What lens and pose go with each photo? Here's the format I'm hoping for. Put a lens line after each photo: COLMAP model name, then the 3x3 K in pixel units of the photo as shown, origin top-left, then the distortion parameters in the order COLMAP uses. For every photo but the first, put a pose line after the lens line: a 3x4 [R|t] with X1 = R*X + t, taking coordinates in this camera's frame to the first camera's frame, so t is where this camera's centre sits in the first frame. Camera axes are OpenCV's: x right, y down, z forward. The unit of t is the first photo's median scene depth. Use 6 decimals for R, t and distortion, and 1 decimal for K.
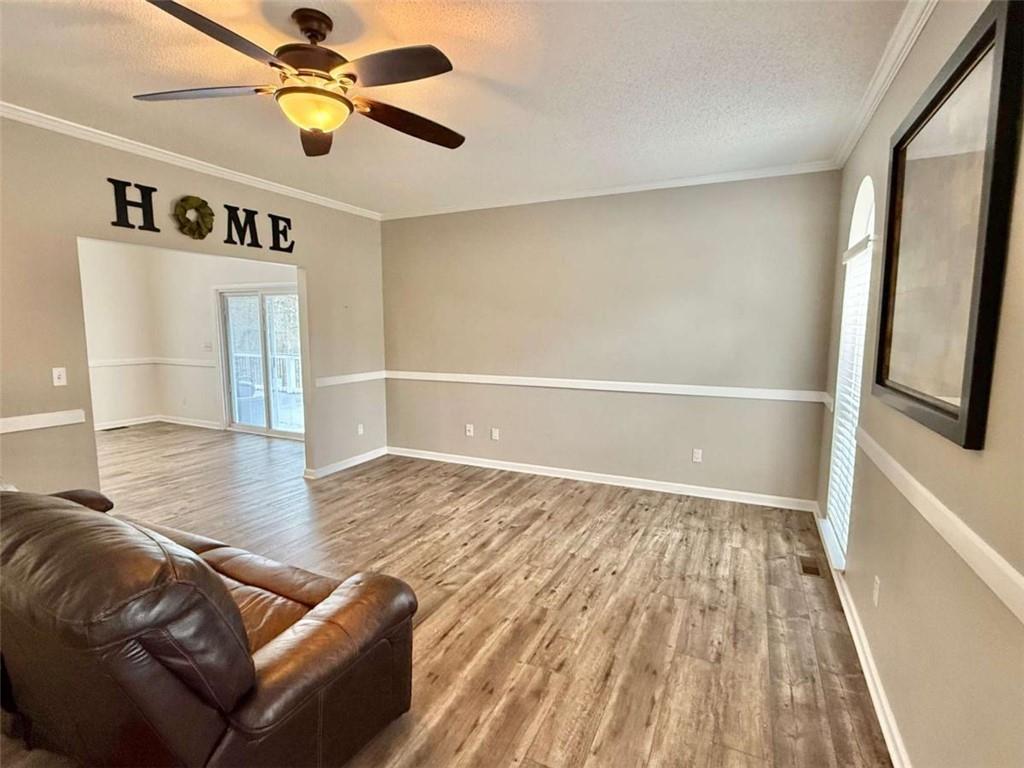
lens RADIAL K [[505.8, 0, 512.8], [0, 505.8, 382.3], [0, 0, 1]] dist [-0.001039, 0.001557]
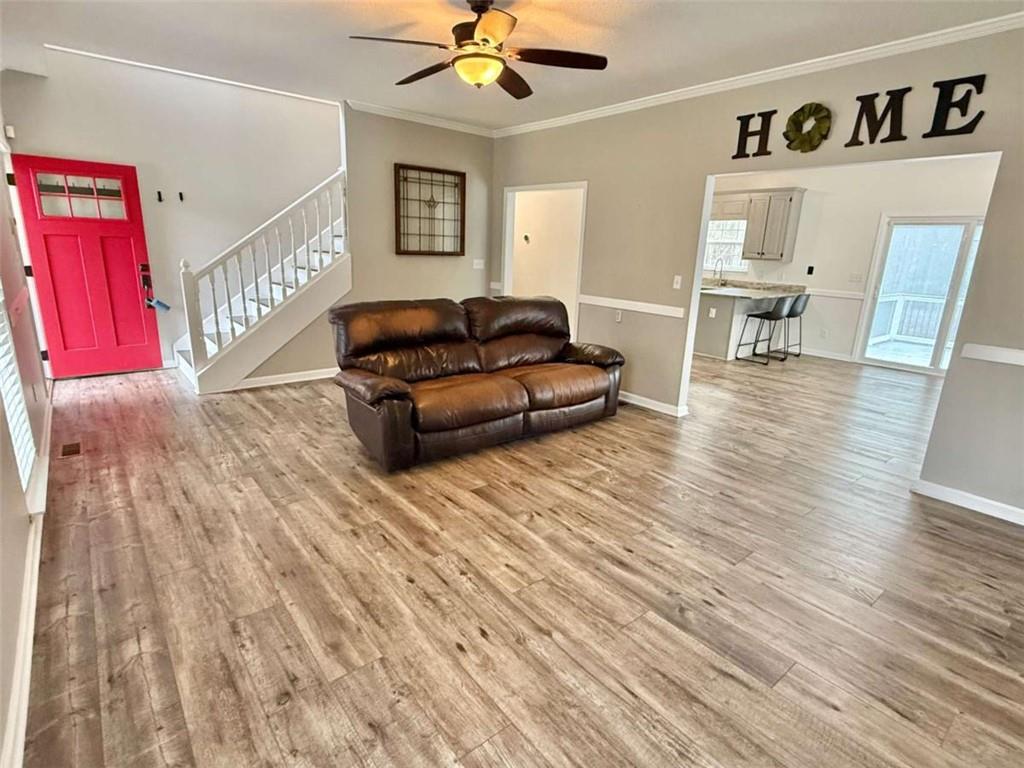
lens RADIAL K [[505.8, 0, 503.5], [0, 505.8, 384.5], [0, 0, 1]] dist [-0.001039, 0.001557]
pose [[-0.427984, 0.220572, -0.876458, 0.608859], [-0.141538, 0.941439, 0.306039, -0.105049], [0.892635, 0.255032, -0.371701, 1.136780]]
